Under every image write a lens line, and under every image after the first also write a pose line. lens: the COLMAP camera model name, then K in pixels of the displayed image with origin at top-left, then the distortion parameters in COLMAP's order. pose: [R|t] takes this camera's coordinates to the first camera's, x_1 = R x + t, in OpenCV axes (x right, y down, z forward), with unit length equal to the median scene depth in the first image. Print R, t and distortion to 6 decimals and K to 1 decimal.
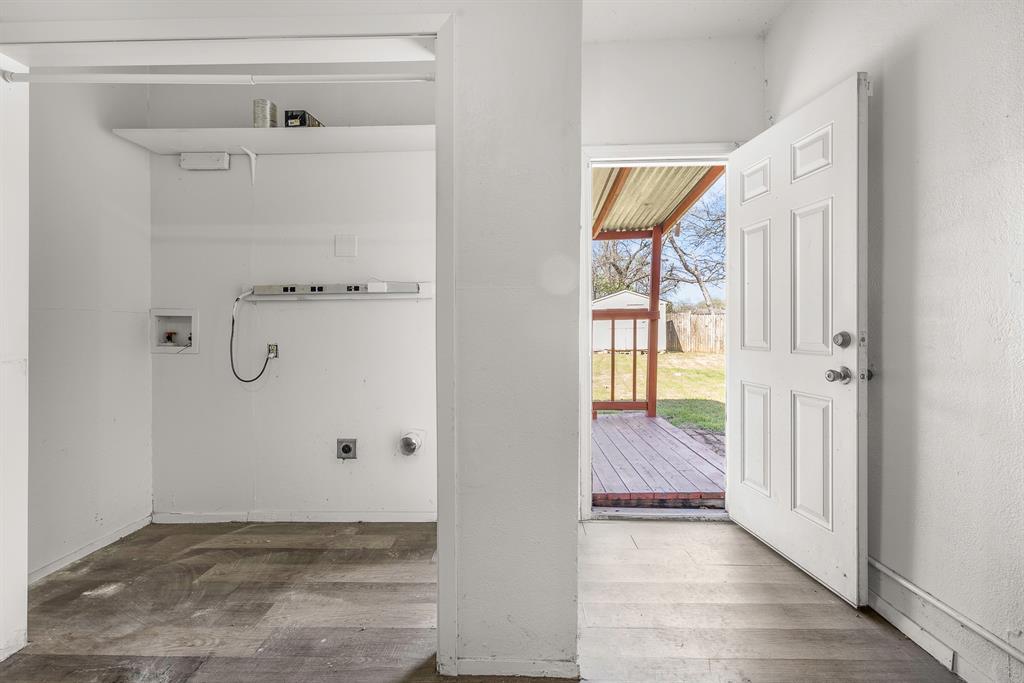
lens RADIAL K [[442.7, 0, 509.7], [0, 442.7, 334.4], [0, 0, 1]] dist [-0.002499, -0.000149]
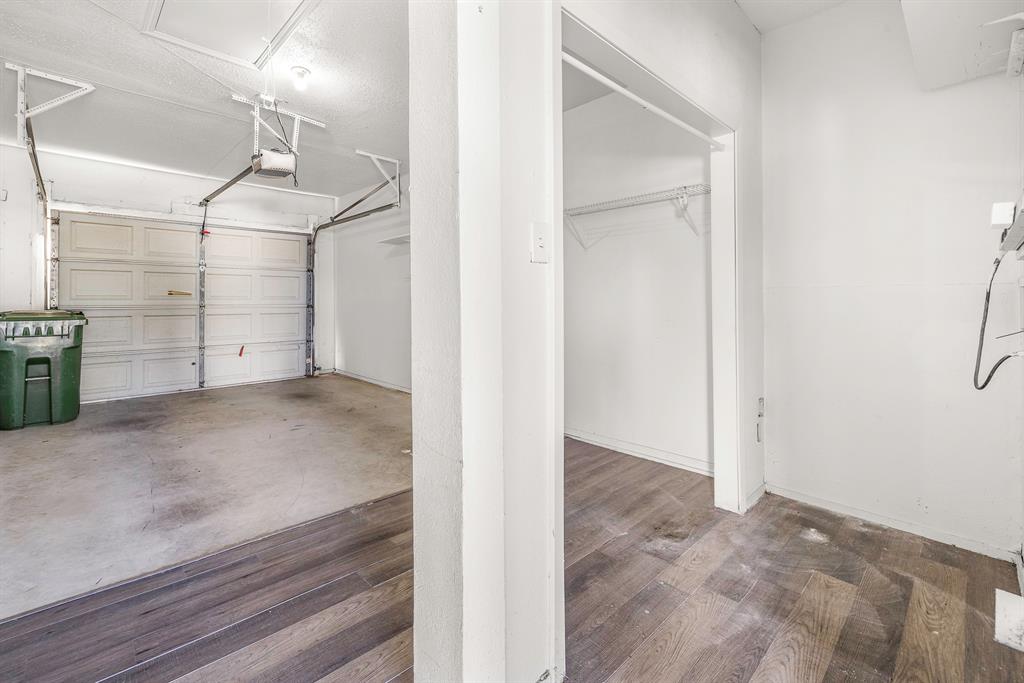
lens RADIAL K [[442.7, 0, 509.7], [0, 442.7, 334.4], [0, 0, 1]] dist [-0.002499, -0.000149]
pose [[-0.706432, 0.057319, -0.705456, 0.395001], [-0.004499, 0.996332, 0.085459, -0.027014], [0.707767, 0.063545, -0.703583, 1.176323]]
